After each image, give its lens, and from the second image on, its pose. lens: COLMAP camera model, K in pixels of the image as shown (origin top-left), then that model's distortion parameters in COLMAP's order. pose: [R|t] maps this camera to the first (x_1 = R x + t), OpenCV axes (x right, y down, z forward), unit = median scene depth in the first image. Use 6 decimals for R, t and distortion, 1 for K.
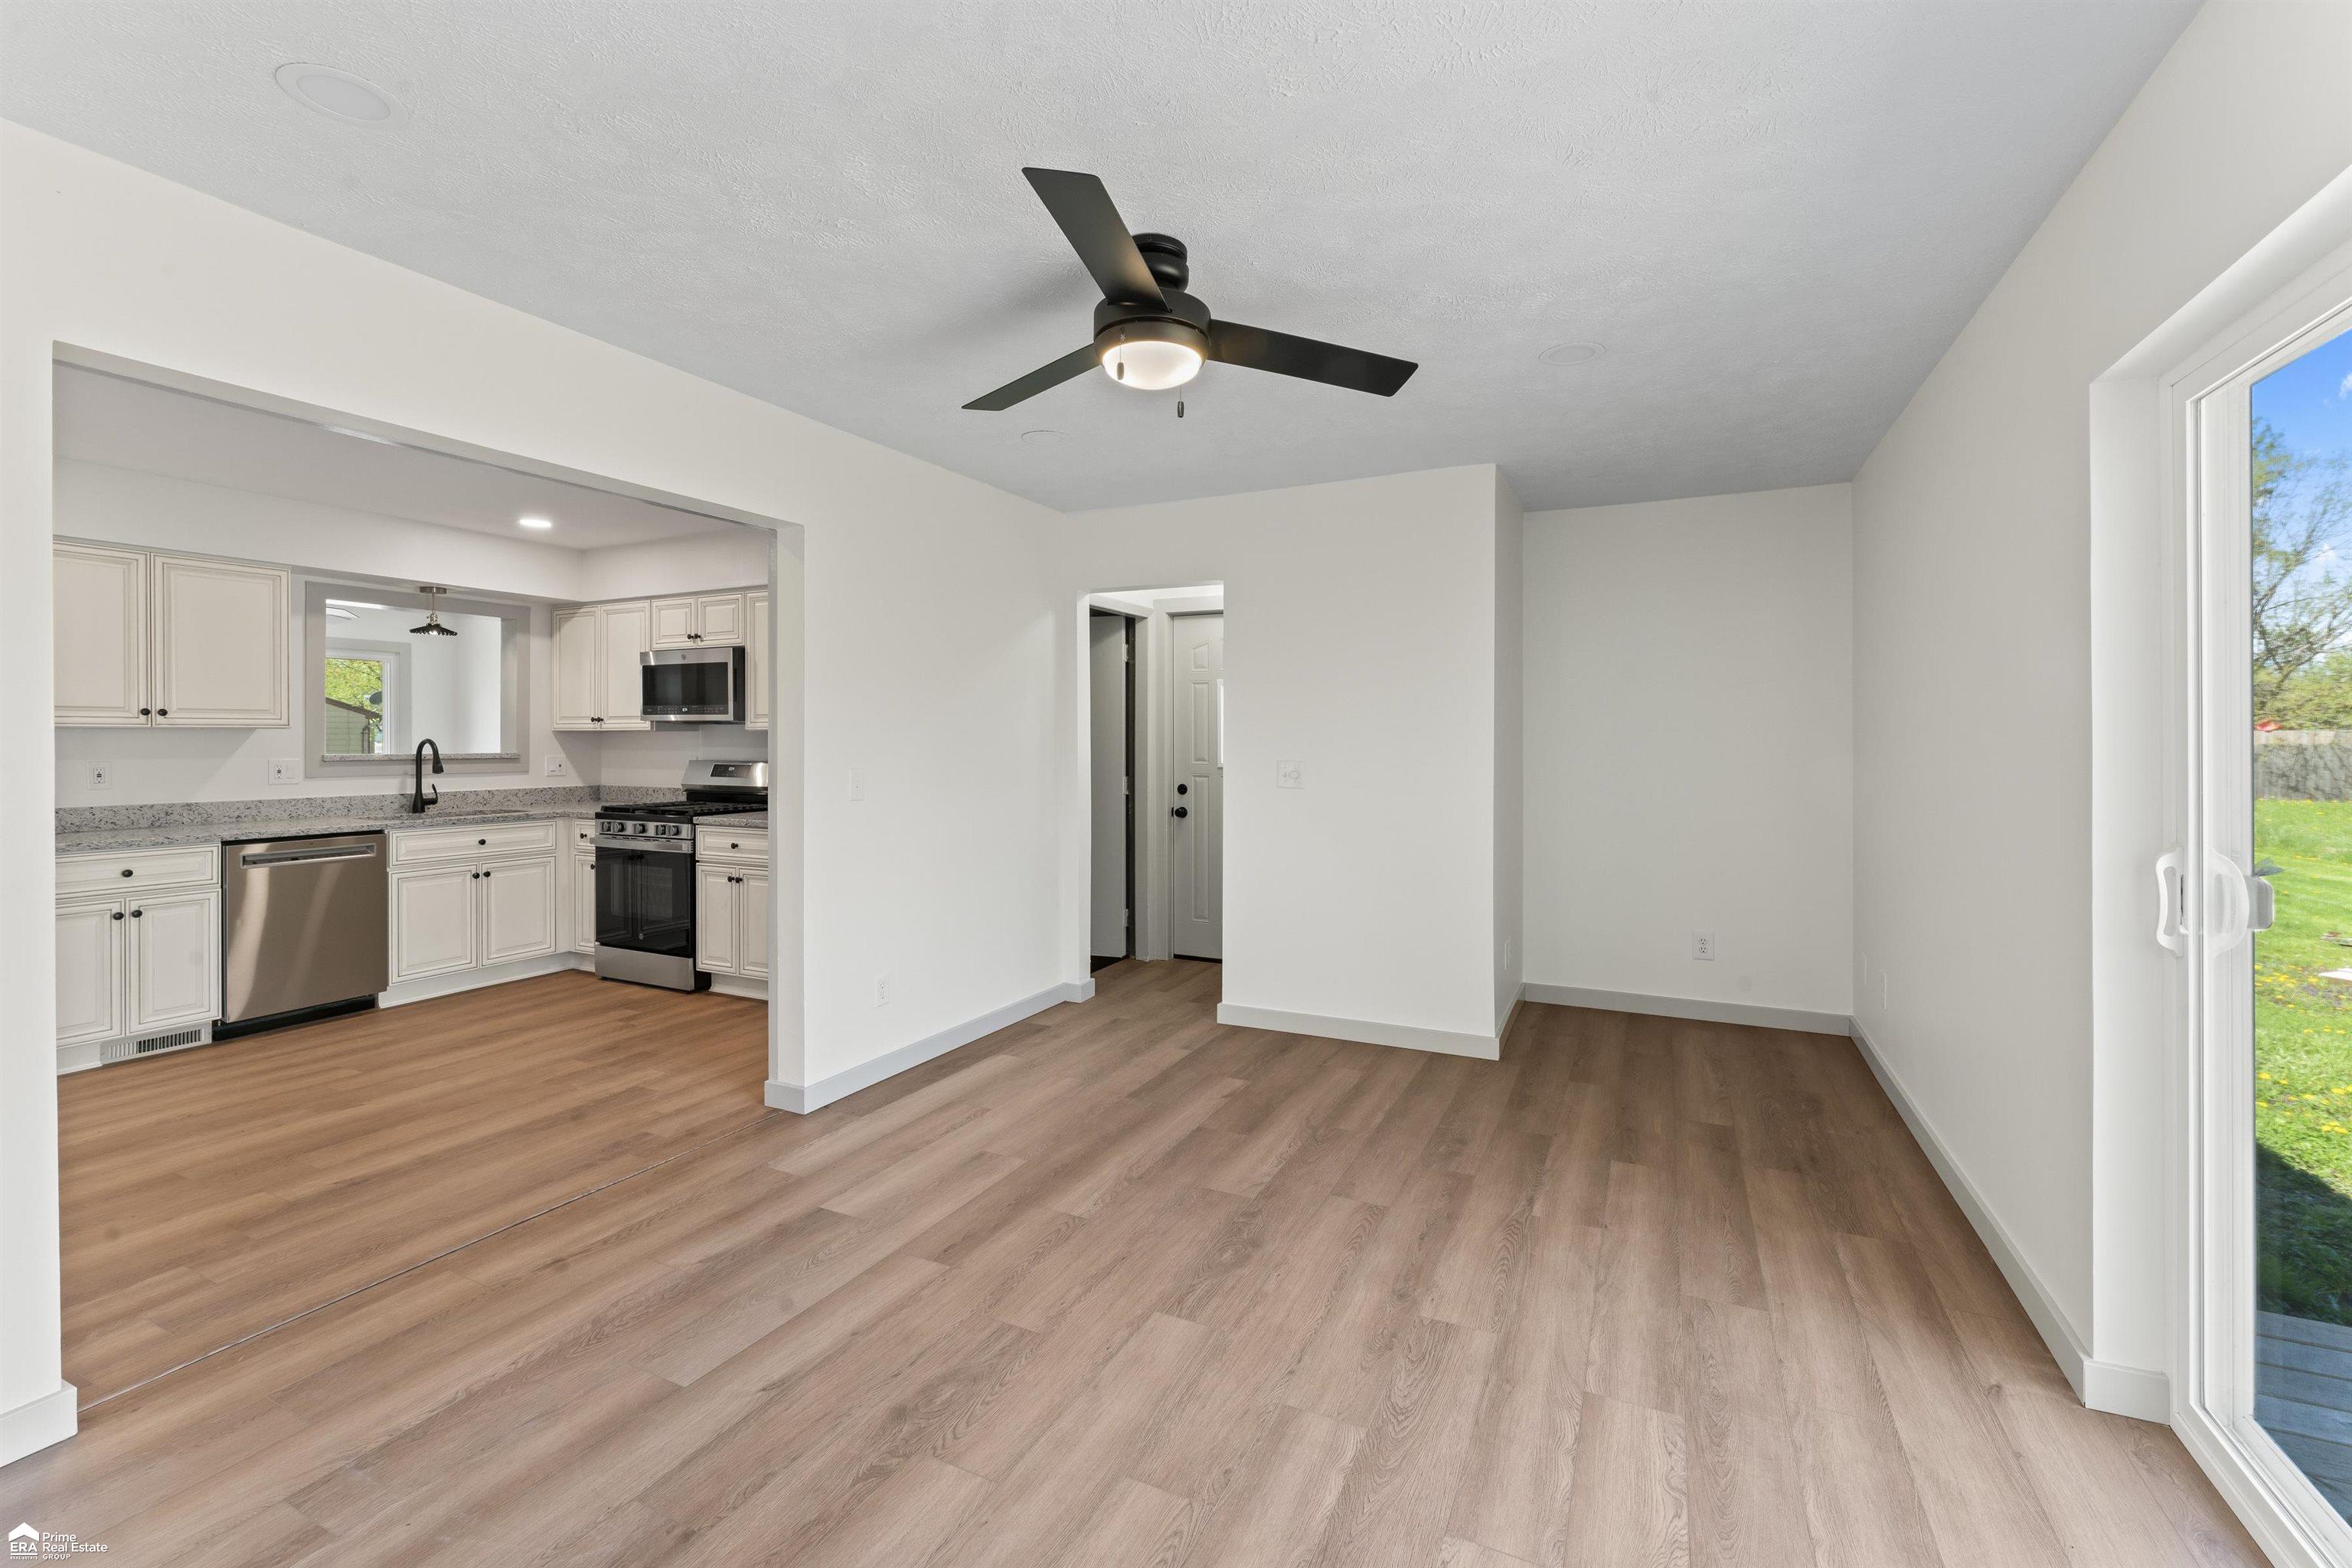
lens RADIAL K [[1015.8, 0, 1175.5], [0, 1015.8, 743.0], [0, 0, 1]] dist [-0.000398, -0.000031]
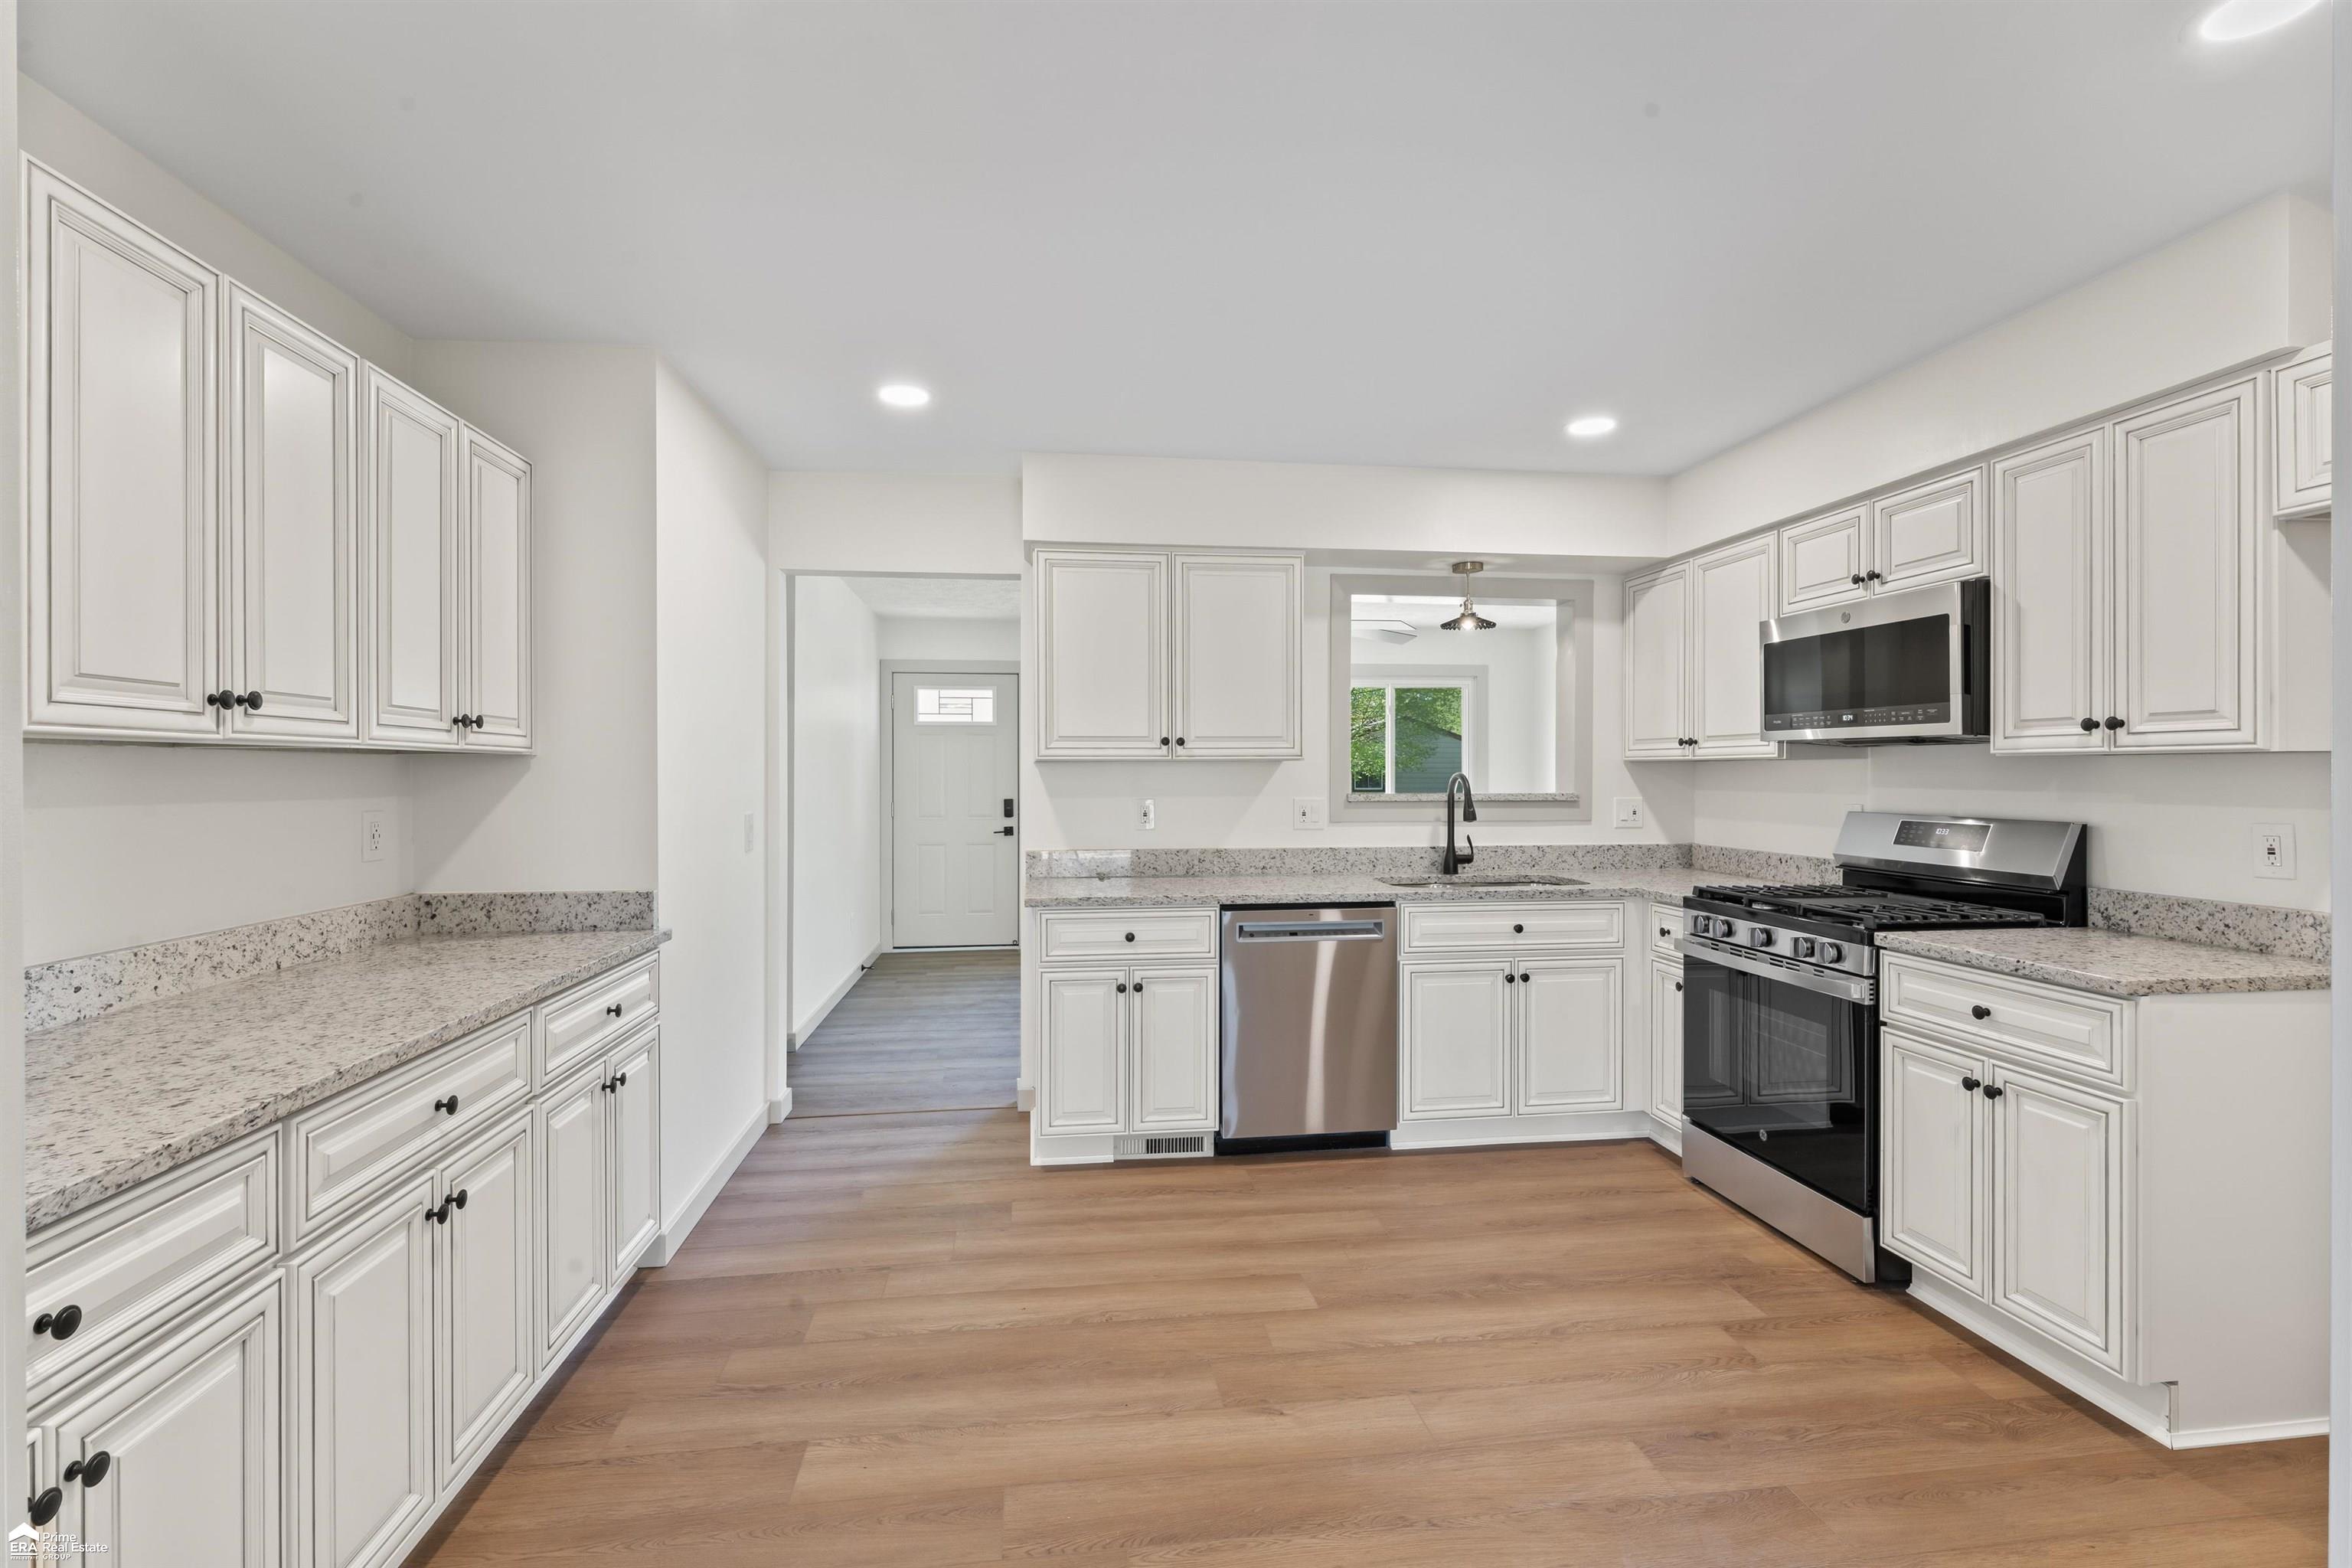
lens RADIAL K [[1029.0, 0, 1175.0], [0, 1029.0, 775.2], [0, 0, 1]] dist [-0.001261, -0.000020]
pose [[0.552600, 0.002944, -0.833441, -0.238210], [-0.001894, 0.999996, 0.002277, -0.003632], [0.833444, 0.000320, 0.552603, 0.426299]]
